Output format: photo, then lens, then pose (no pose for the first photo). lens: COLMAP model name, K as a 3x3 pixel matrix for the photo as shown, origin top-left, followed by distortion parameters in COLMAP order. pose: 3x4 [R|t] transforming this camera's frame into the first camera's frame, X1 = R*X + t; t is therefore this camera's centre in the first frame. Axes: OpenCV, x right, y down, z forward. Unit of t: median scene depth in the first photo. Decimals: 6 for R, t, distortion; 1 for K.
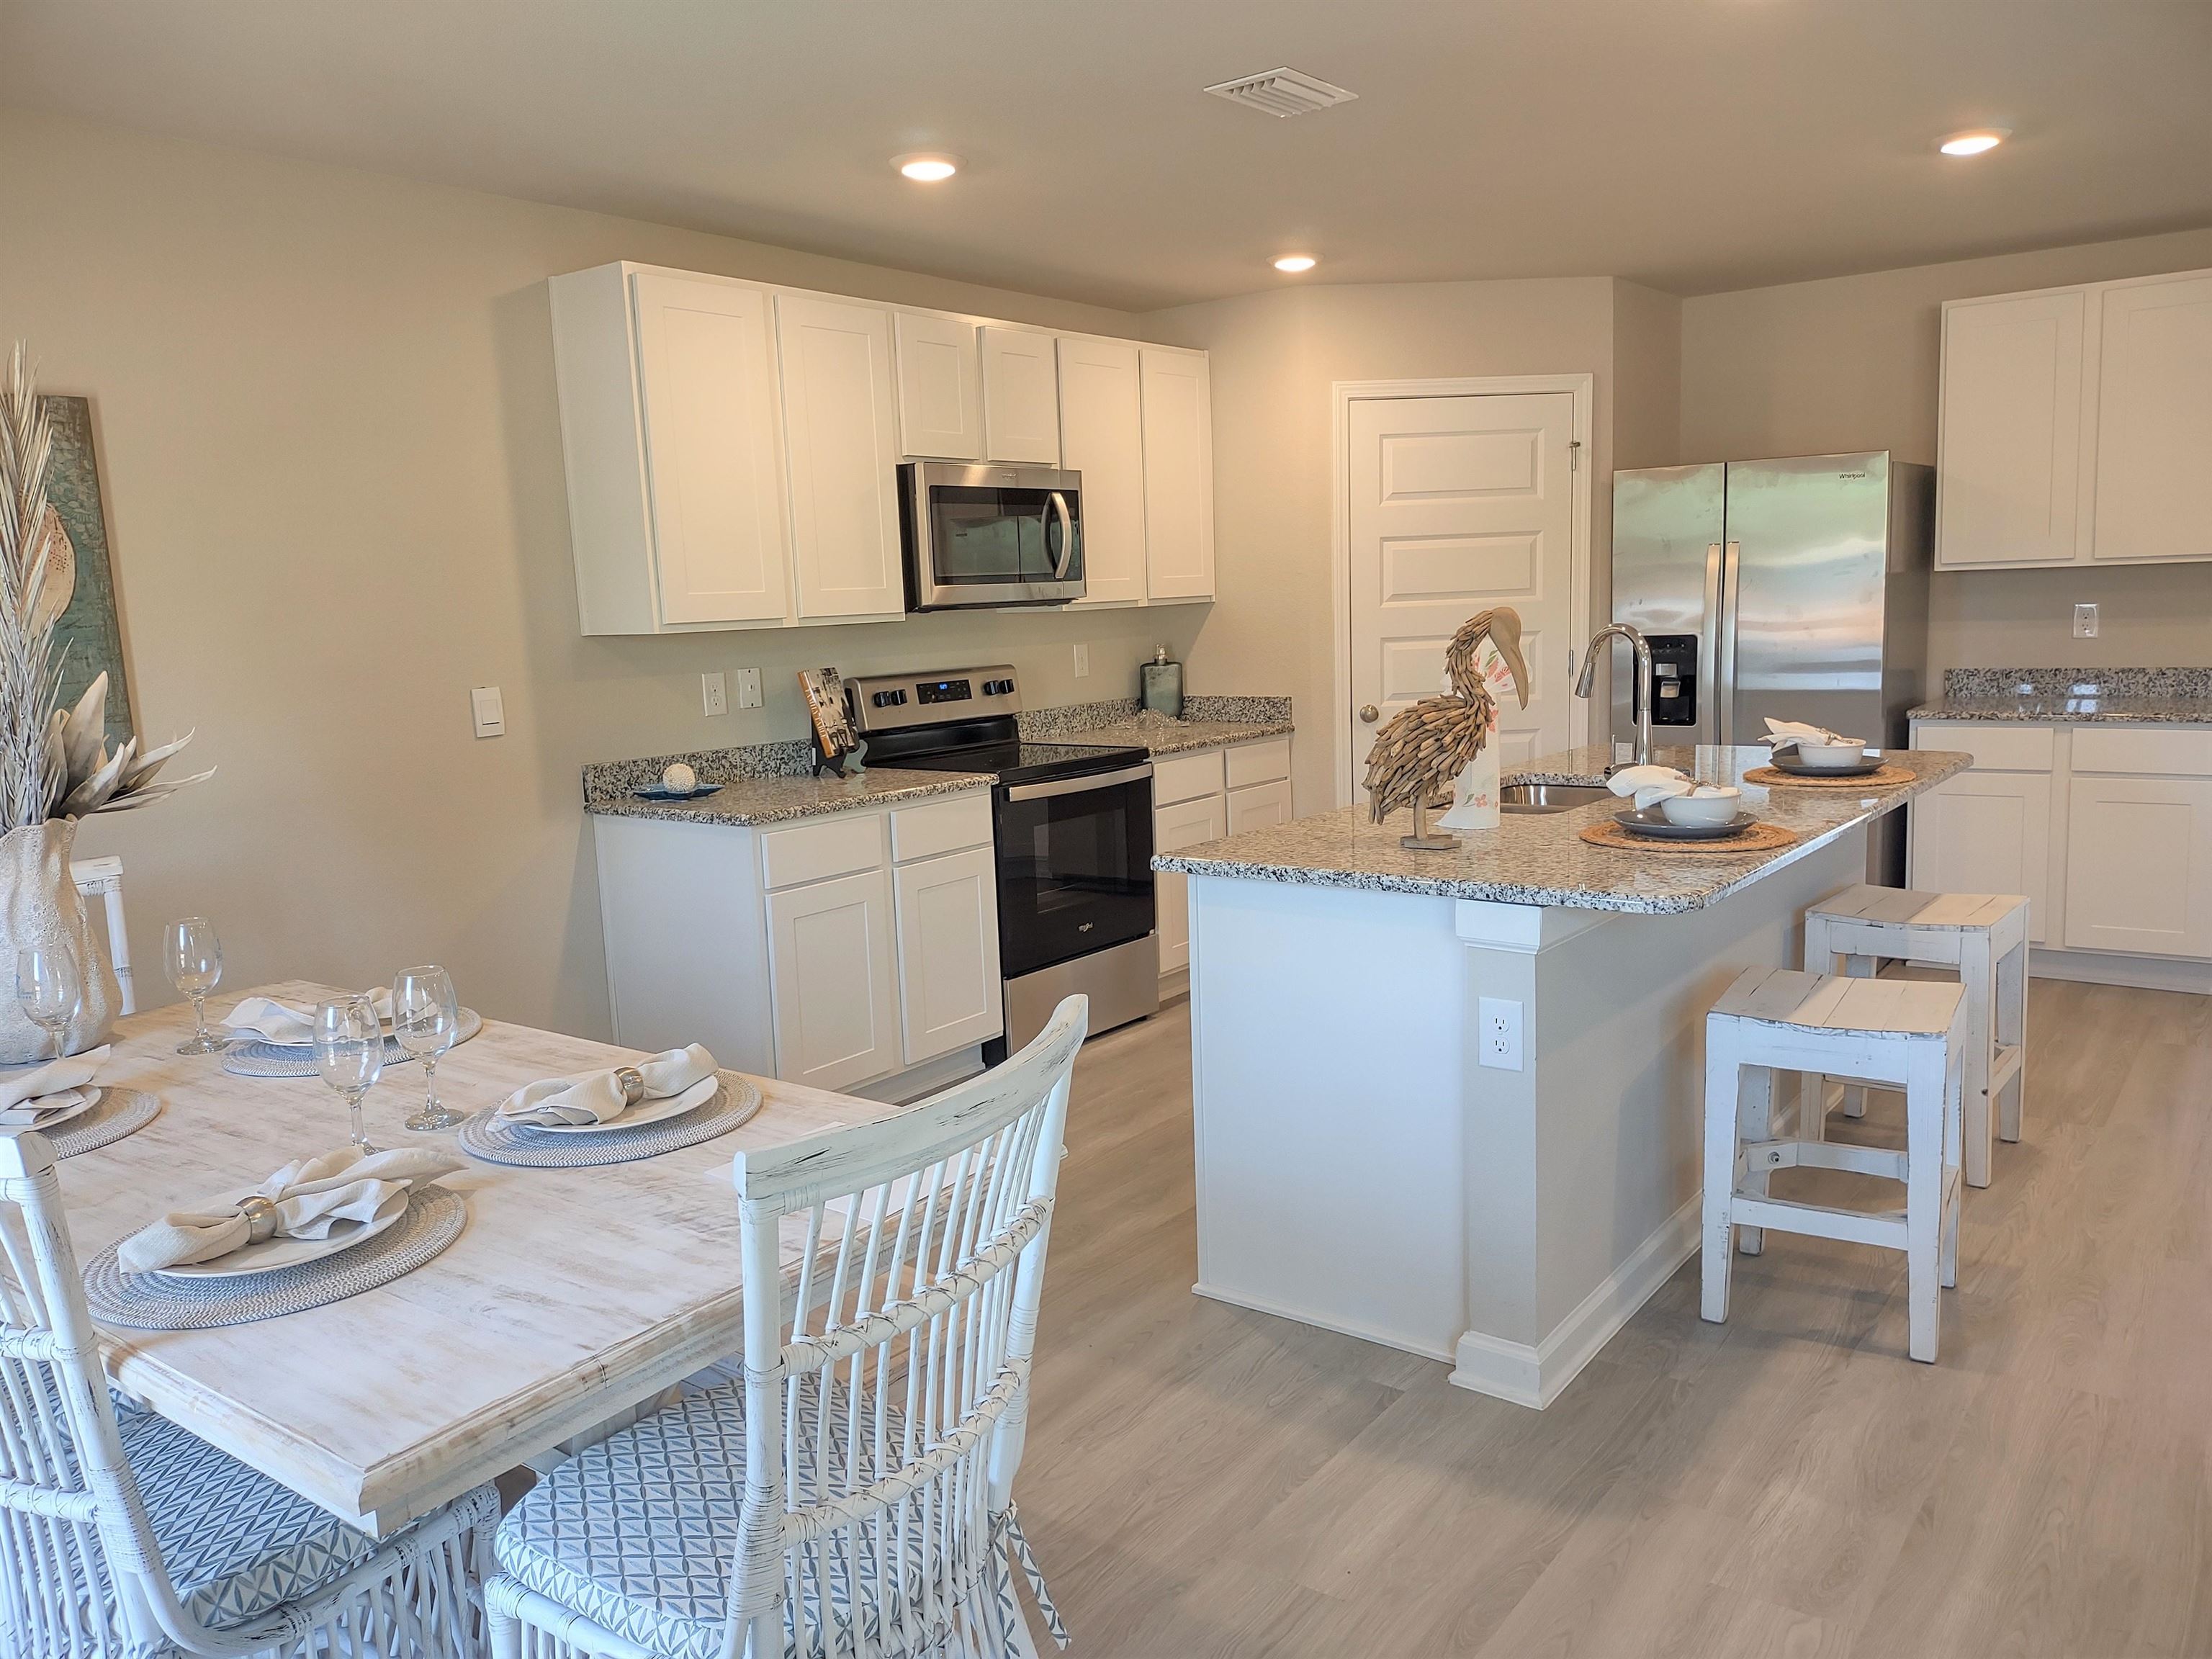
lens RADIAL K [[1634.2, 0, 1100.5], [0, 1634.2, 824.3], [0, 0, 1]] dist [0.089264, -0.162116]
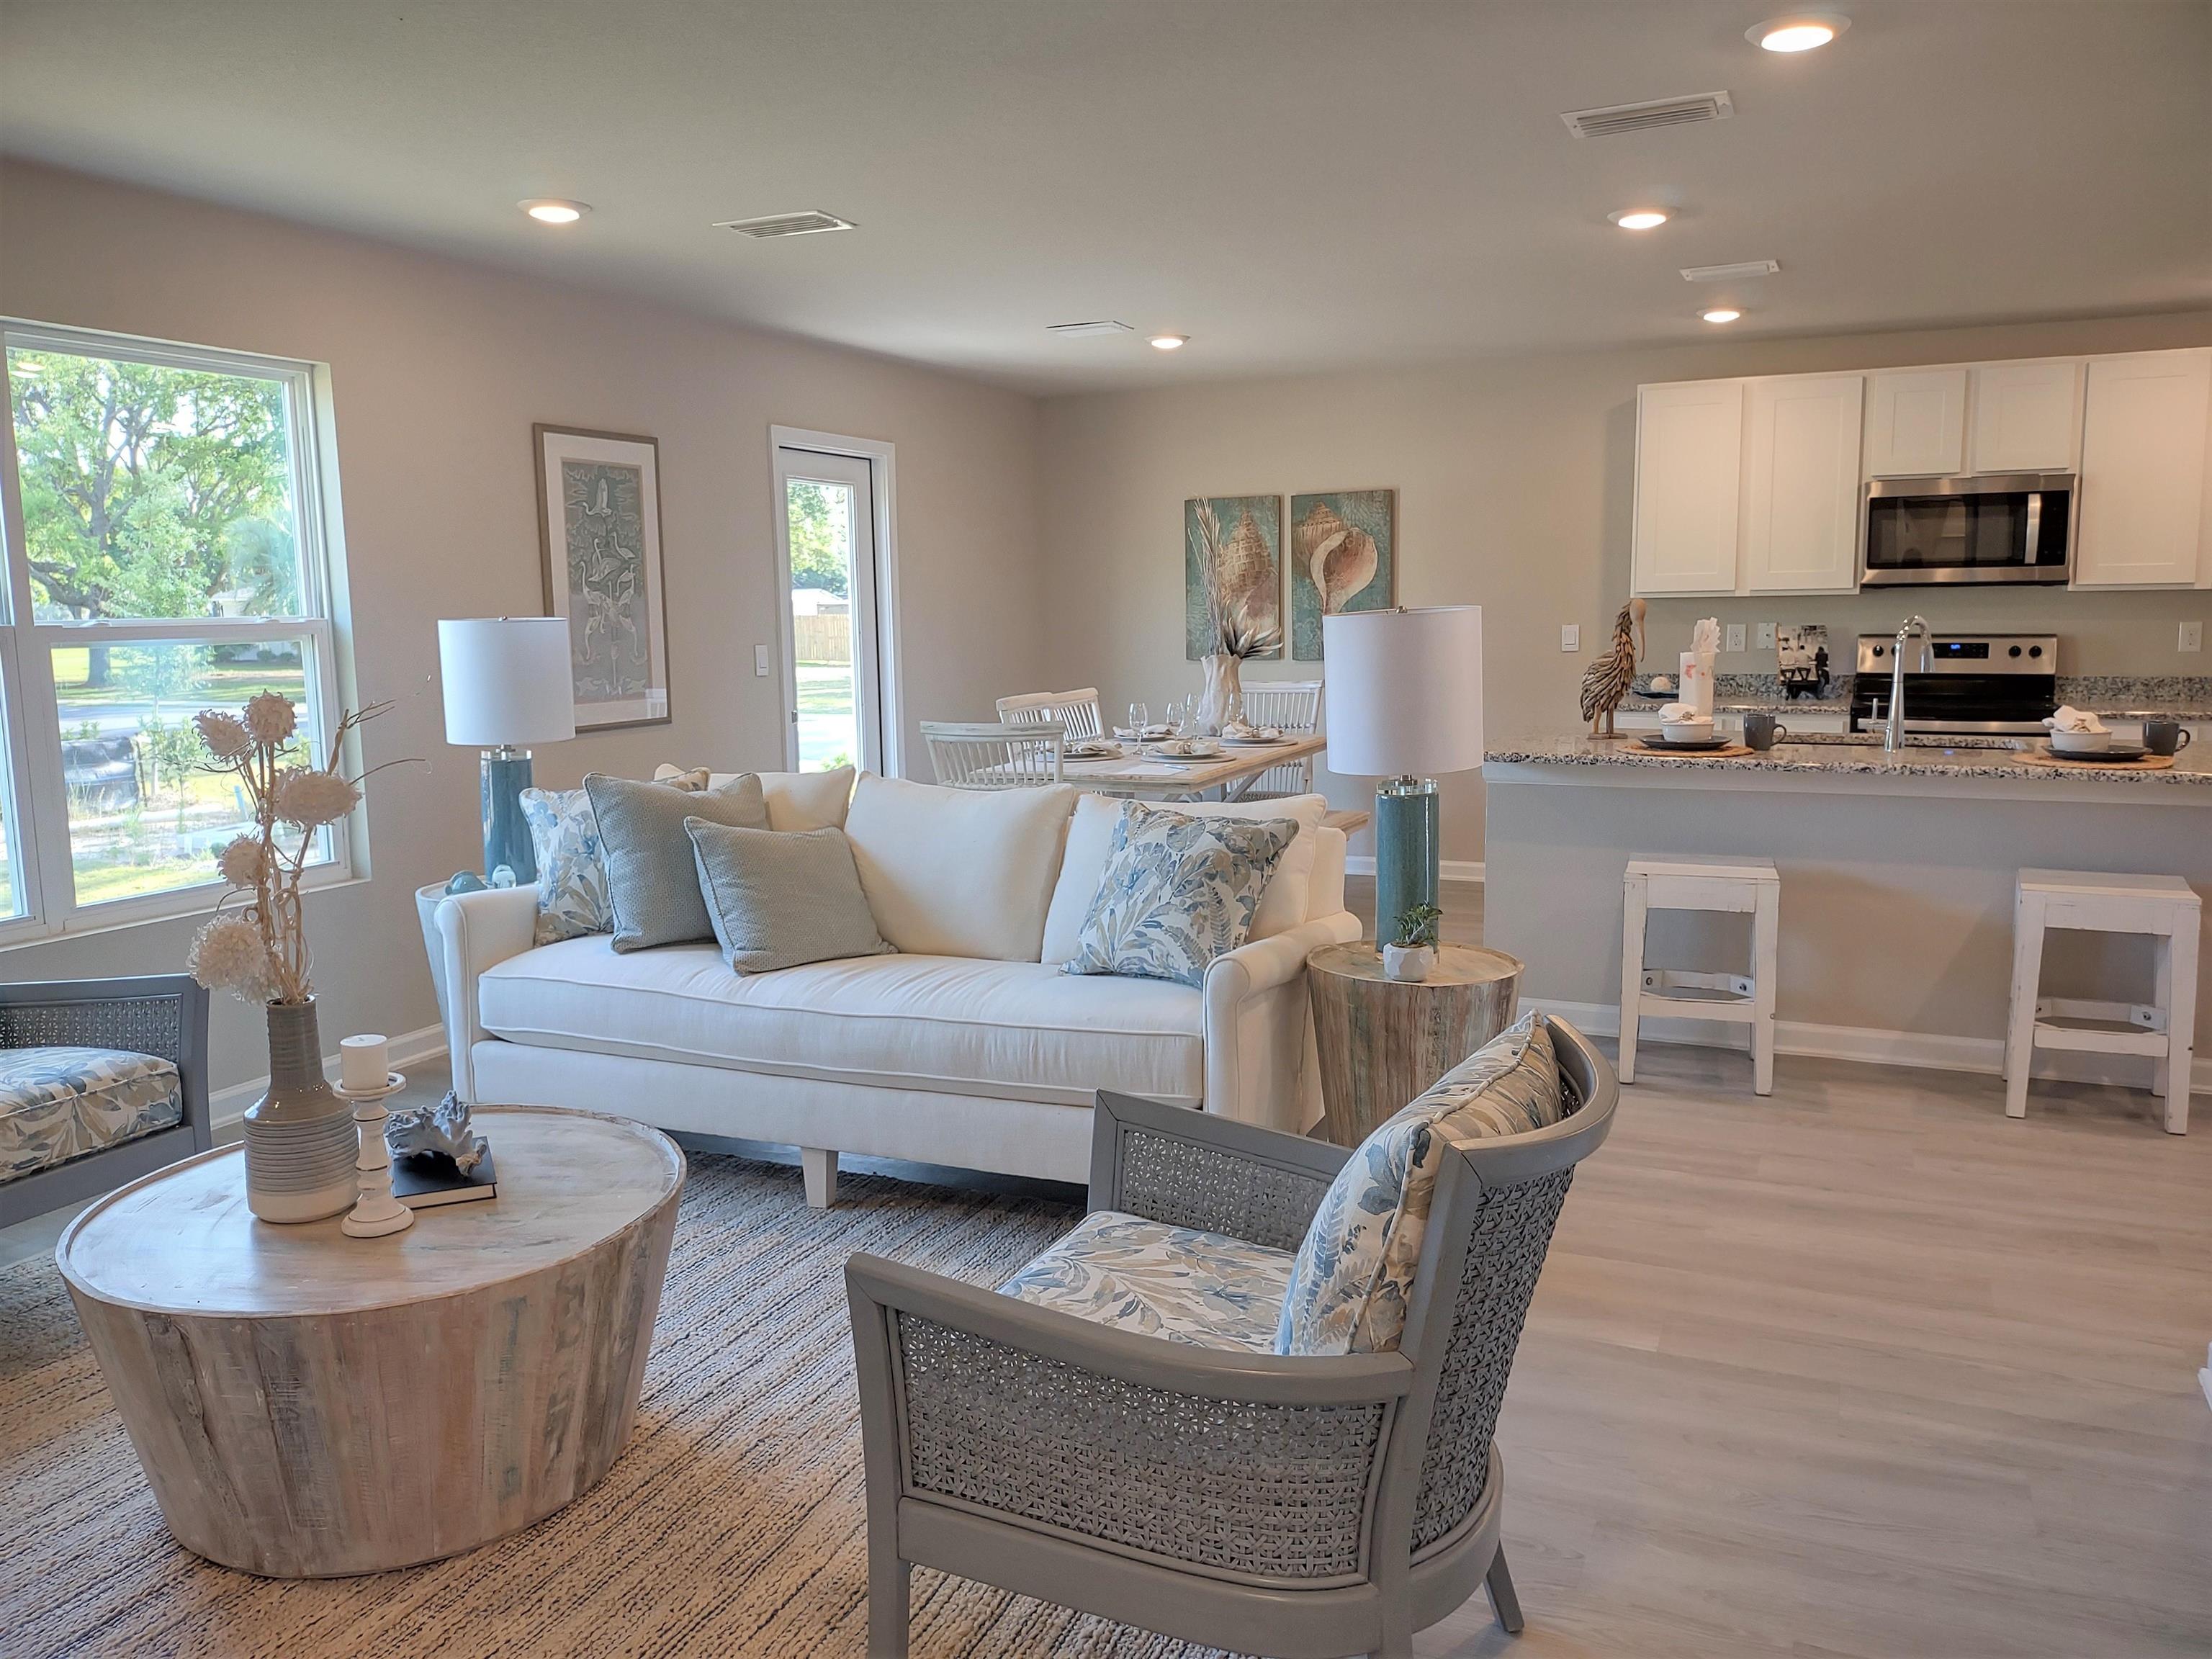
lens RADIAL K [[1634.2, 0, 1100.5], [0, 1634.2, 824.3], [0, 0, 1]] dist [0.089264, -0.162116]
pose [[0.221553, 0.167736, -0.960614, 1.079029], [-0.132828, 0.981105, 0.140679, -0.042738], [0.966060, 0.096429, 0.239646, 0.054382]]
